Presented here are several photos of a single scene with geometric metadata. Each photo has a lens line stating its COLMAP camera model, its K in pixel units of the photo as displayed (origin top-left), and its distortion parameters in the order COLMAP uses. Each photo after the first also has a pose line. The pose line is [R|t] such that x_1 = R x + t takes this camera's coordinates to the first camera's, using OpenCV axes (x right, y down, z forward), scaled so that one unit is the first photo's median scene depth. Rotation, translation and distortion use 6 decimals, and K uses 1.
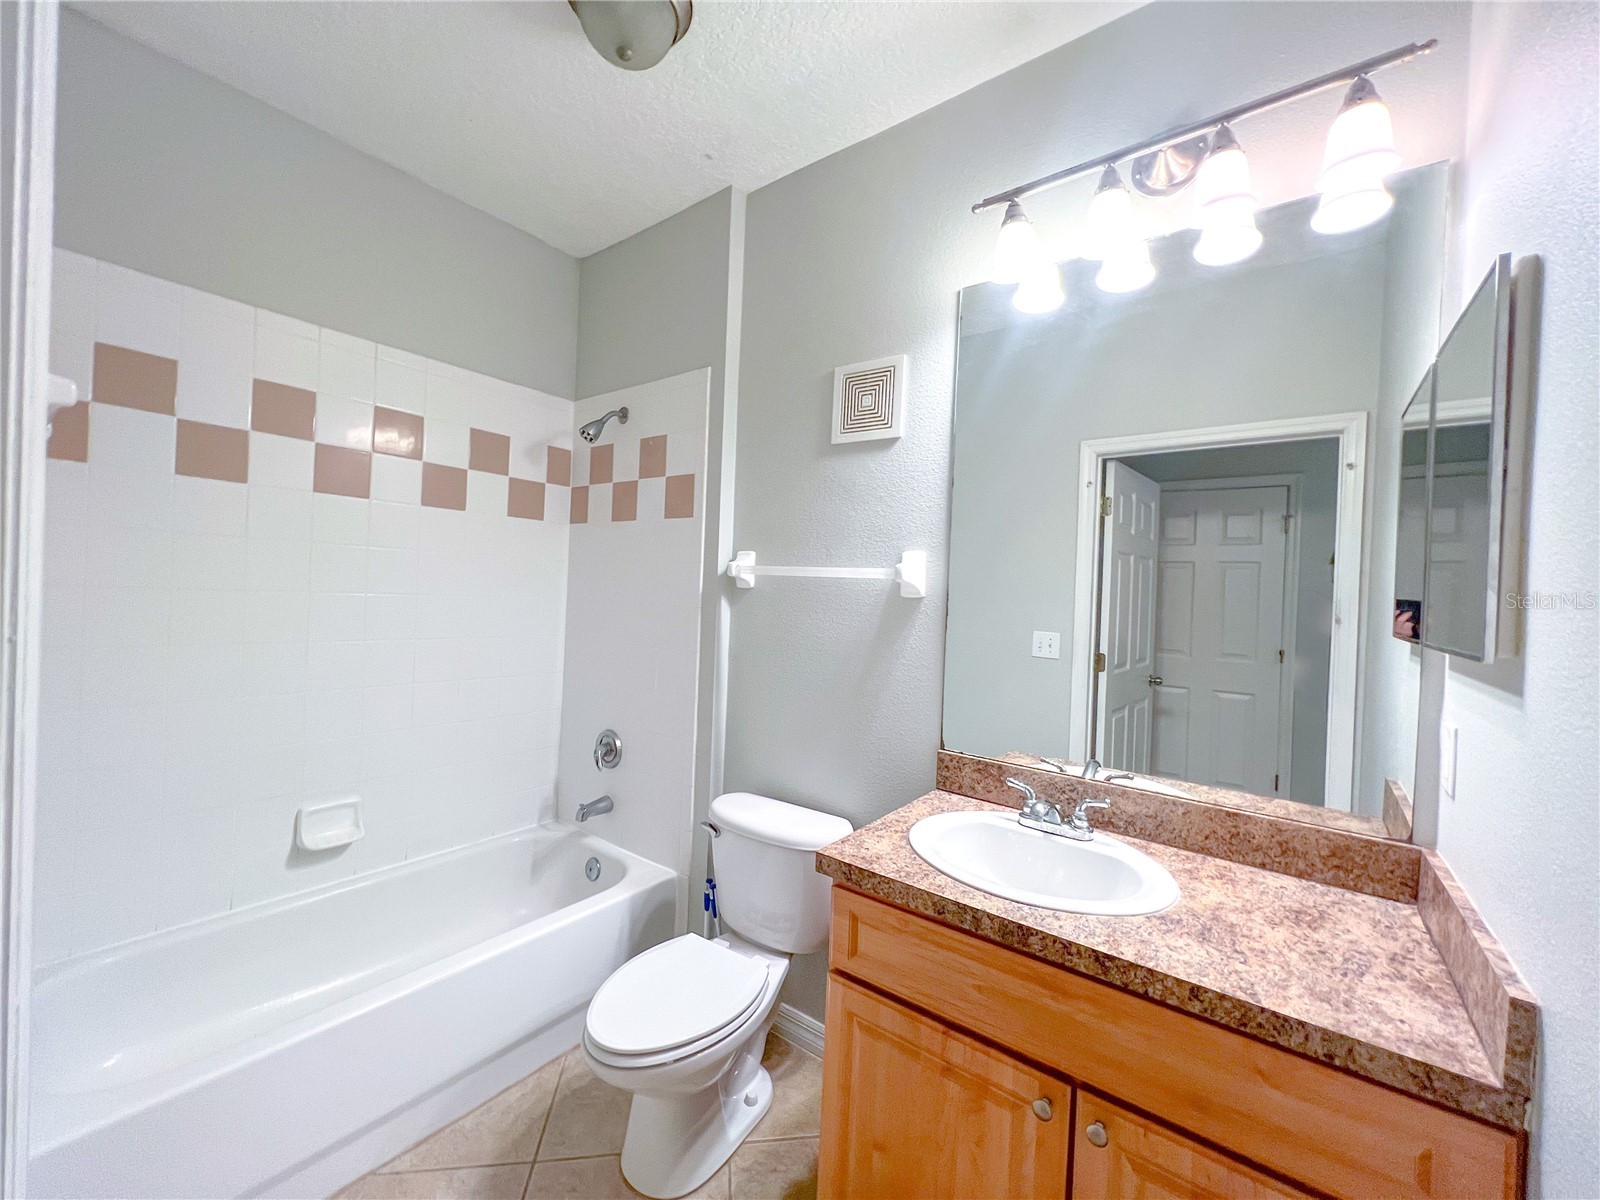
lens RADIAL K [[638.0, 0, 802.9], [0, 638.0, 594.4], [0, 0, 1]] dist [-0.001541, -0.000405]
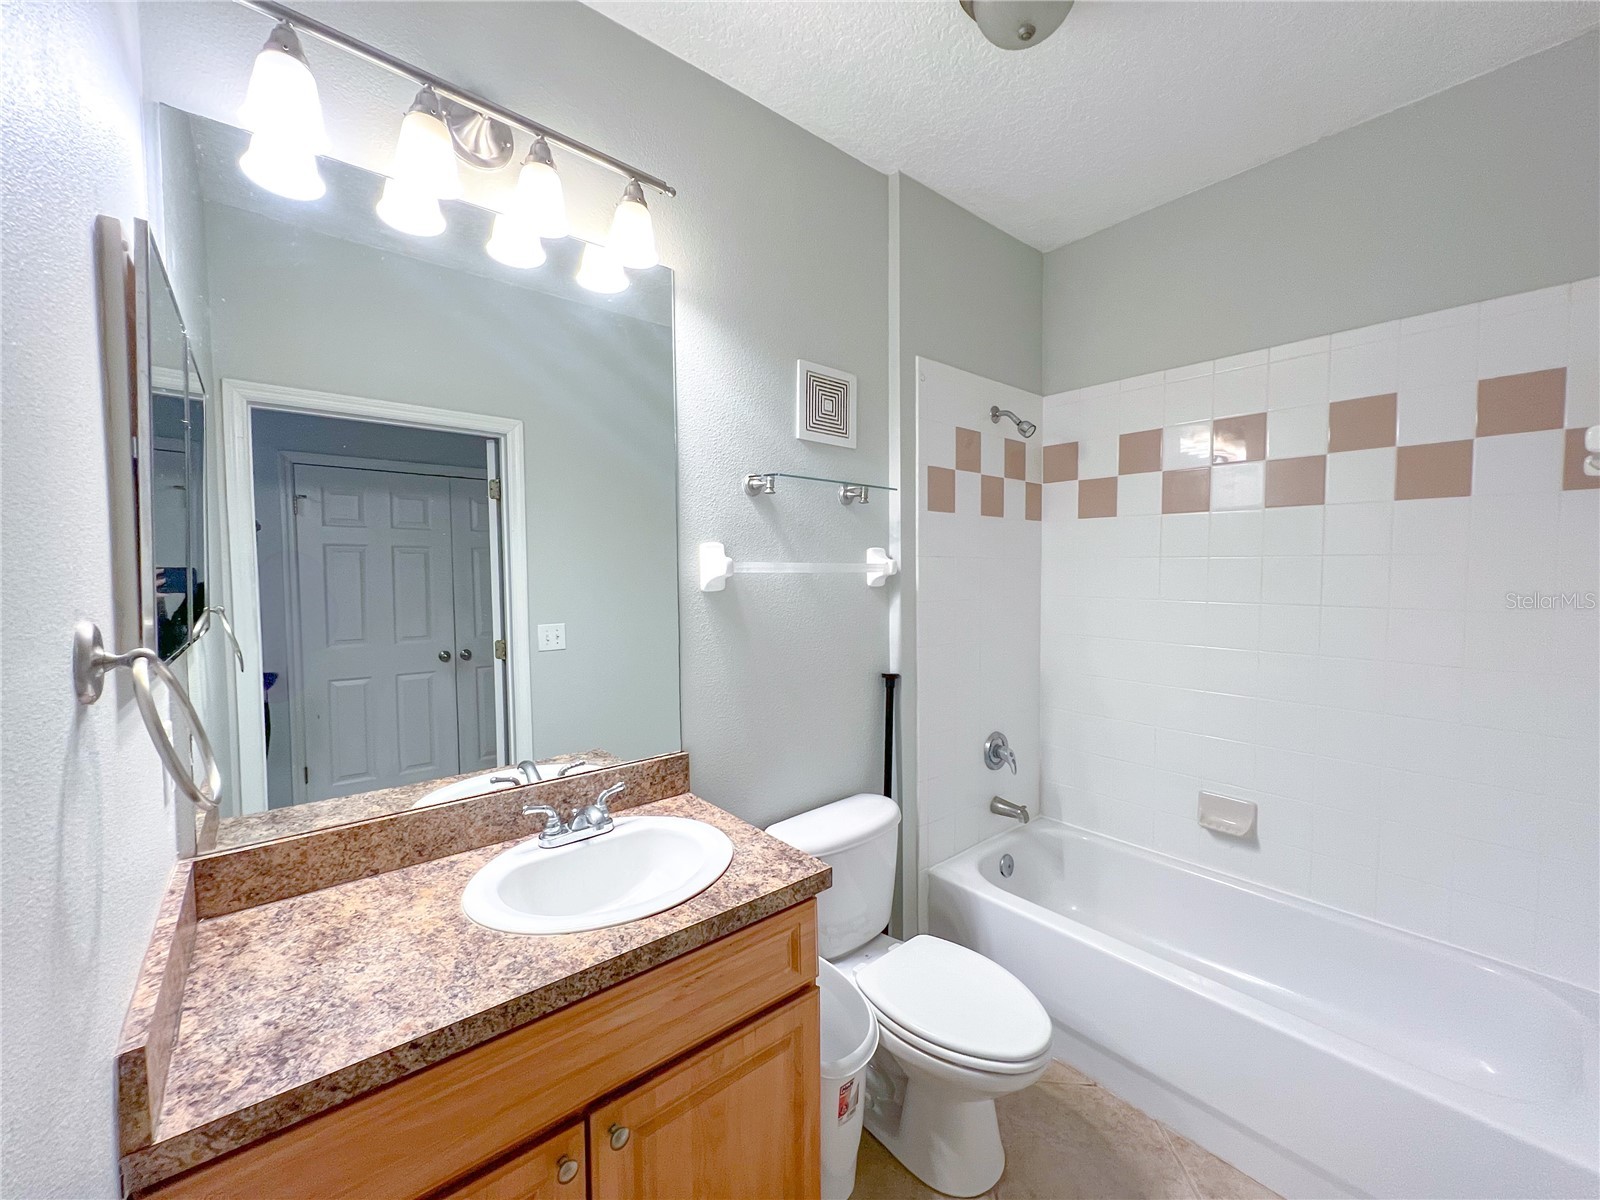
lens RADIAL K [[644.1, 0, 814.0], [0, 644.1, 577.1], [0, 0, 1]] dist [-0.014843, 0.000004]
pose [[-0.213626, -0.027959, -0.976515, 0.580481], [-0.016441, 0.999552, -0.025022, -0.004295], [0.976777, 0.010710, -0.213990, 0.702235]]
